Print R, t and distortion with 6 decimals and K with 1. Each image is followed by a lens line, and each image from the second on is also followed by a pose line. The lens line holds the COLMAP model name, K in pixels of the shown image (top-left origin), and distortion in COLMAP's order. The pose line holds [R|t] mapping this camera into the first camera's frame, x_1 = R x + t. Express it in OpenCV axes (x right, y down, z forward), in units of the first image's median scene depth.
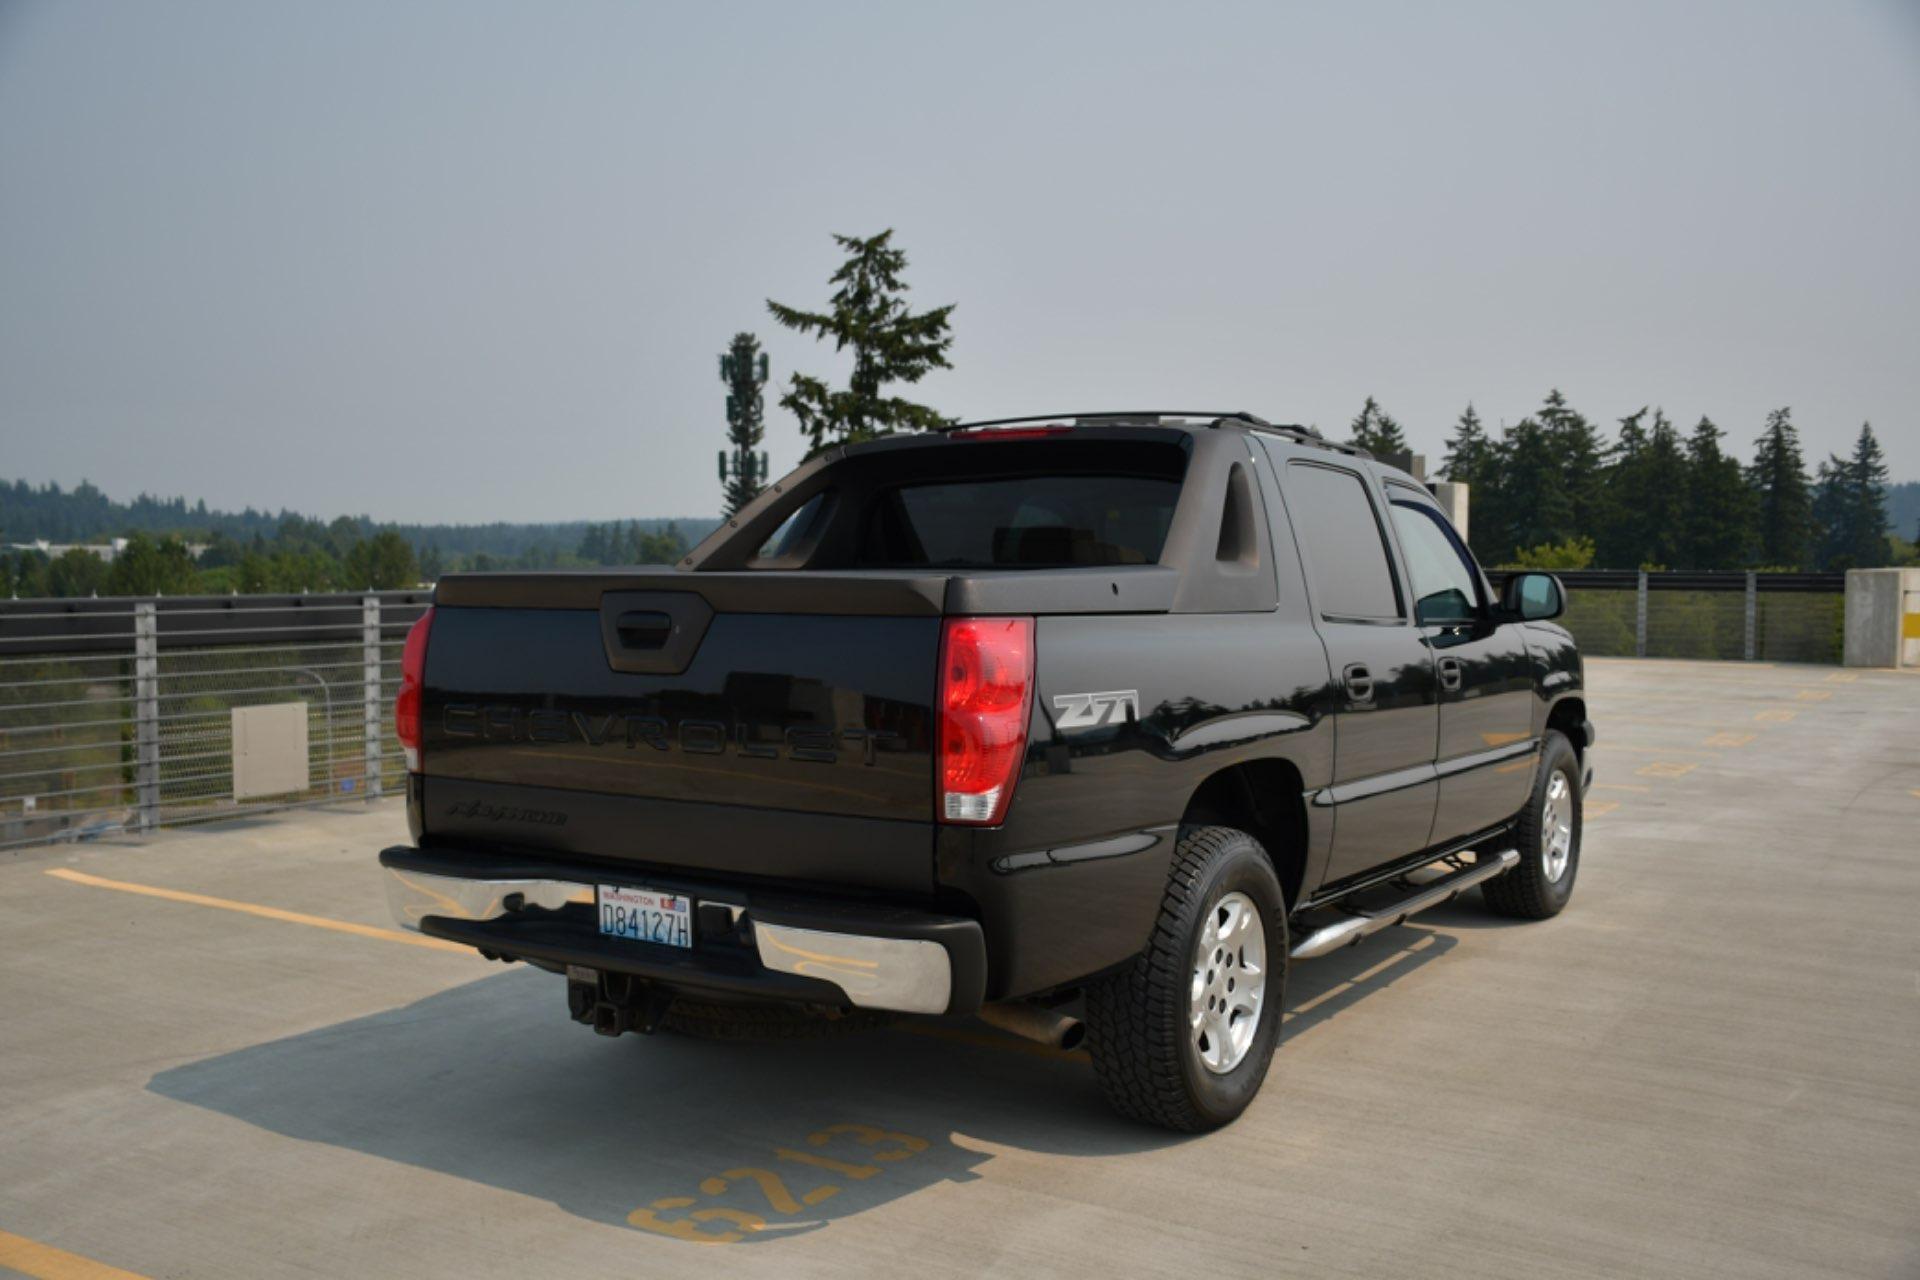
lens RADIAL K [[1829.7, 0, 957.7], [0, 1829.7, 648.5], [0, 0, 1]] dist [-0.054736, 0.147086]
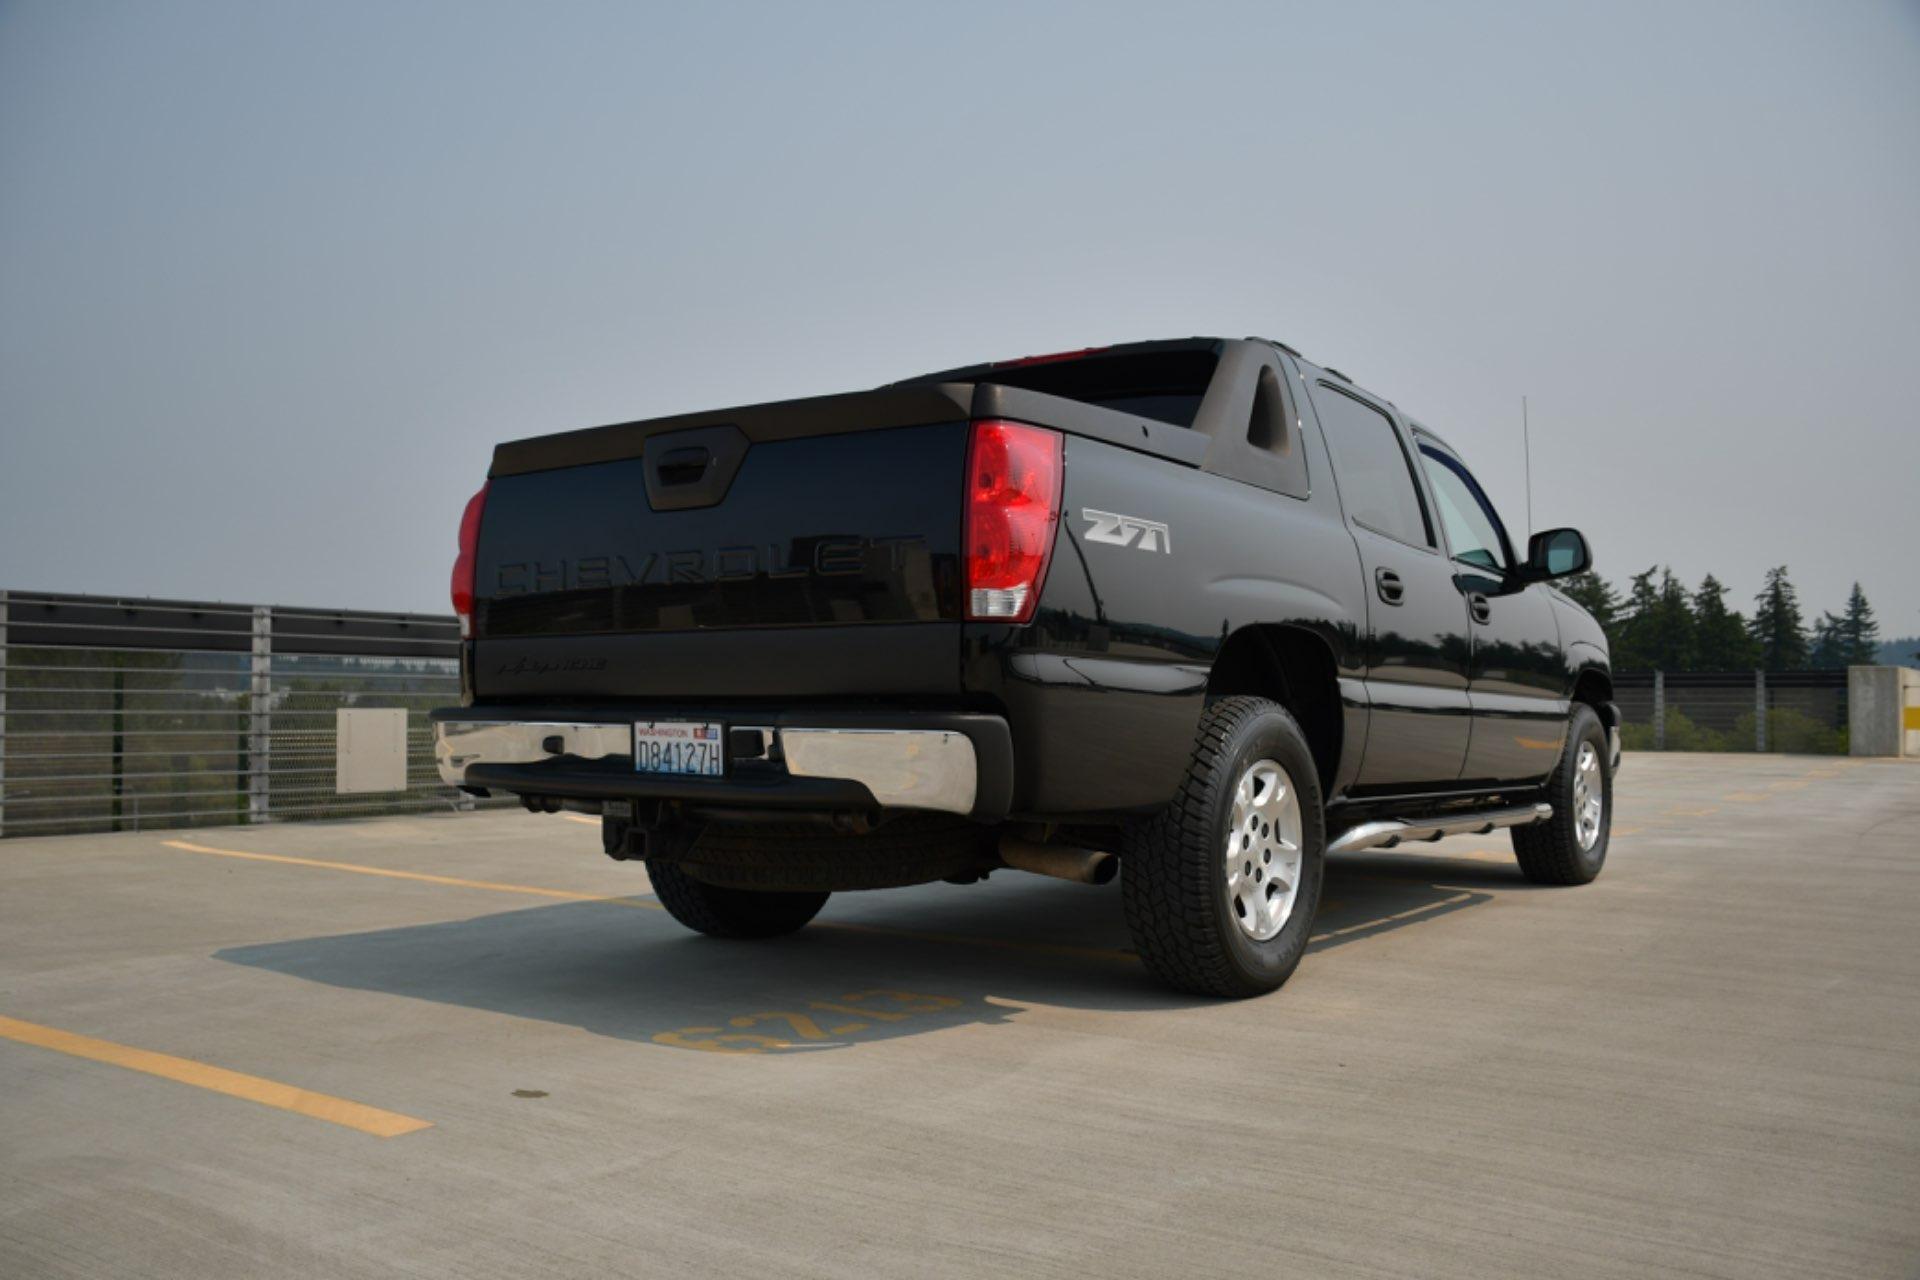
lens RADIAL K [[1668.4, 0, 952.6], [0, 1668.4, 638.2], [0, 0, 1]] dist [-0.103595, 0.126258]
pose [[0.998985, 0.000381, -0.045050, 0.019846], [-0.004406, 0.995998, -0.089270, 0.157045], [0.044835, 0.089378, 0.994988, 0.082471]]
